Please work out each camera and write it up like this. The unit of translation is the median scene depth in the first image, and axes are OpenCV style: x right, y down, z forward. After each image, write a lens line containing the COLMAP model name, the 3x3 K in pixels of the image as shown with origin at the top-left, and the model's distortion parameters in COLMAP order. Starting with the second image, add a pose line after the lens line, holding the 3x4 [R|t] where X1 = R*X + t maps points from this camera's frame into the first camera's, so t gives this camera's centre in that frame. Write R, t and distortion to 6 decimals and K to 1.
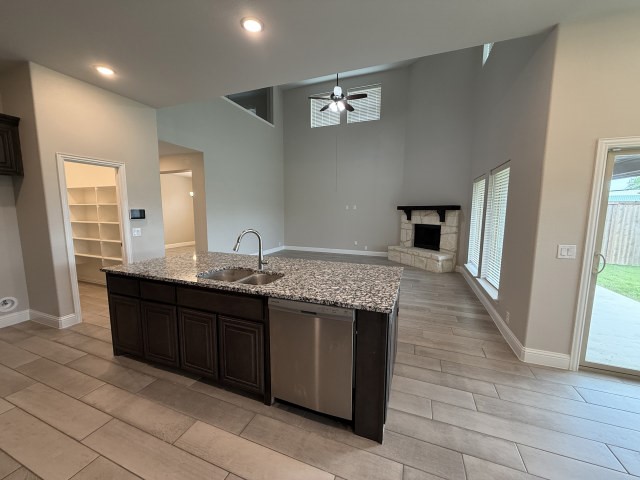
lens RADIAL K [[255.7, 0, 319.0], [0, 255.7, 239.3], [0, 0, 1]] dist [-0.000481, 0.000087]
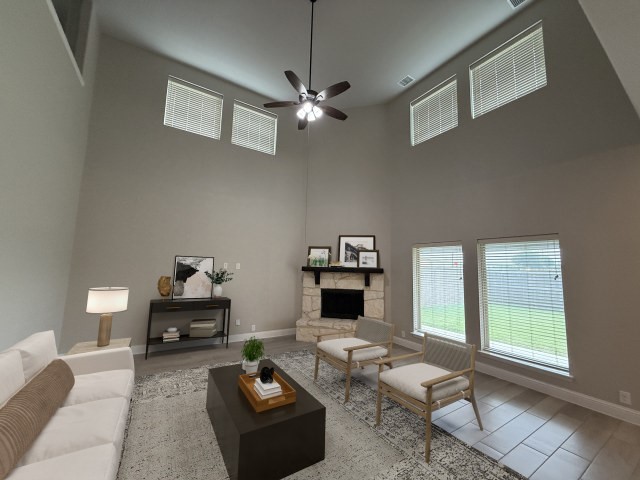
lens RADIAL K [[255.7, 0, 319.7], [0, 255.7, 240.7], [0, 0, 1]] dist [-0.000481, 0.000087]
pose [[0.589892, 0.095638, 0.801798, -0.325313], [0.066560, 0.983823, -0.166318, -0.080875], [-0.804734, 0.151478, 0.573984, 0.547028]]
